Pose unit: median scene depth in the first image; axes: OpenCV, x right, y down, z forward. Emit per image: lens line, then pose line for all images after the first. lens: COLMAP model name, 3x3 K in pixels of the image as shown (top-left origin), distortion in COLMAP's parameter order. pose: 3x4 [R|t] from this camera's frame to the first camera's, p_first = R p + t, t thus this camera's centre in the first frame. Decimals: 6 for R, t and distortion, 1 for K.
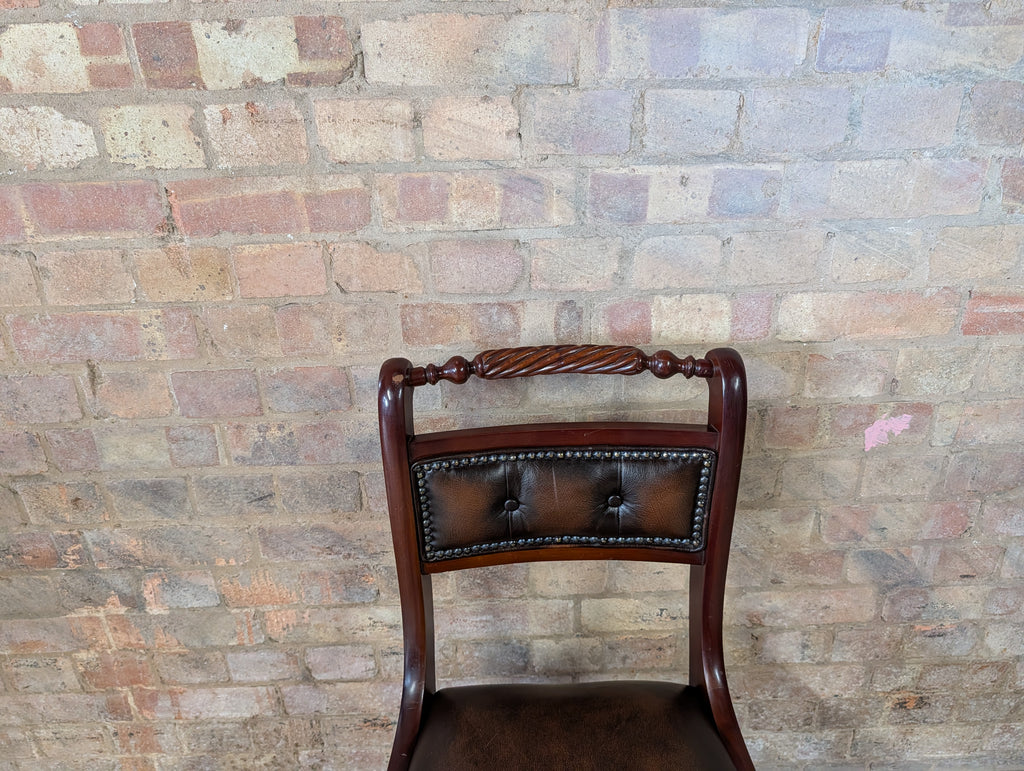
lens RADIAL K [[746.0, 0, 520.3], [0, 746.0, 383.8], [0, 0, 1]] dist [-0.001942, 0.000432]
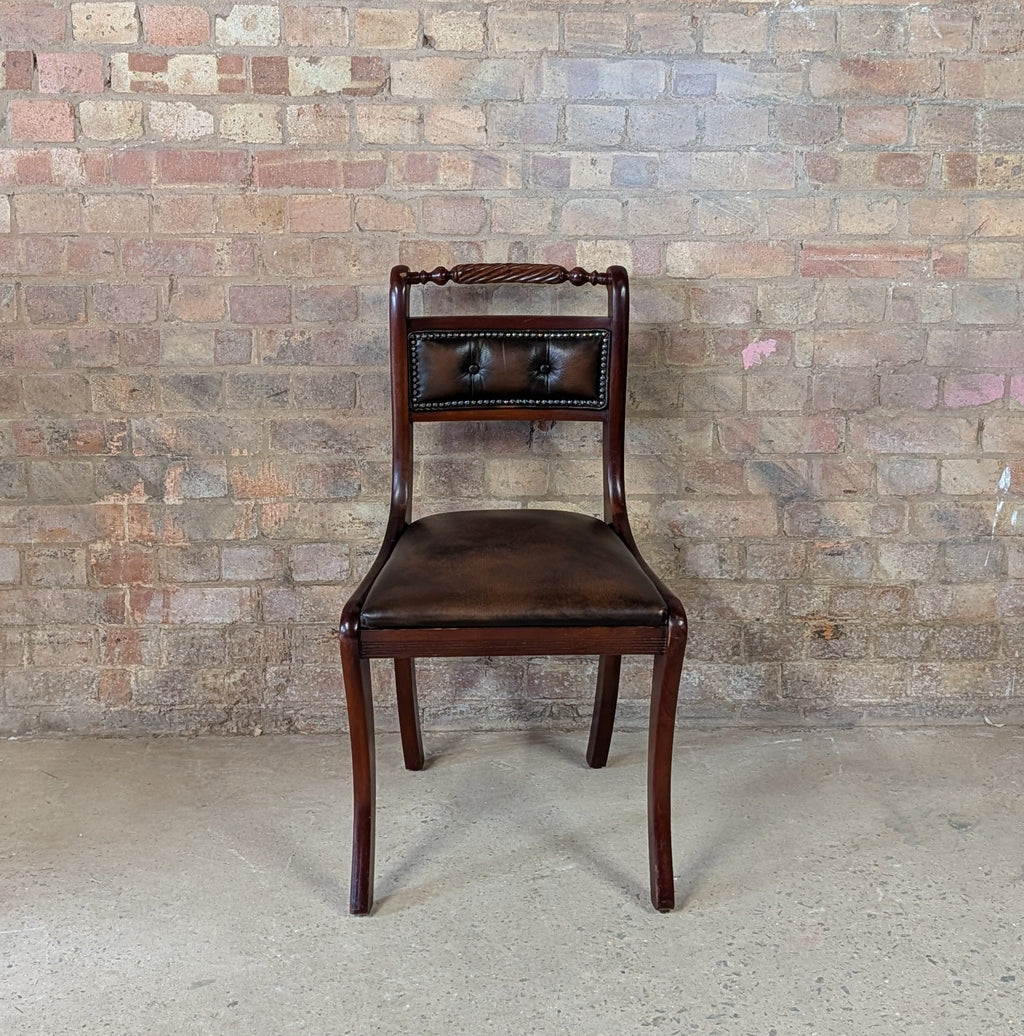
lens RADIAL K [[1703.3, 0, 519.1], [0, 1703.3, 314.8], [0, 0, 1]] dist [0.212475, -0.869569]
pose [[0.999506, 0.026863, 0.016342, 0.017041], [-0.021985, 0.968620, -0.247574, 0.776780], [-0.022480, 0.247092, 0.968731, -1.988166]]
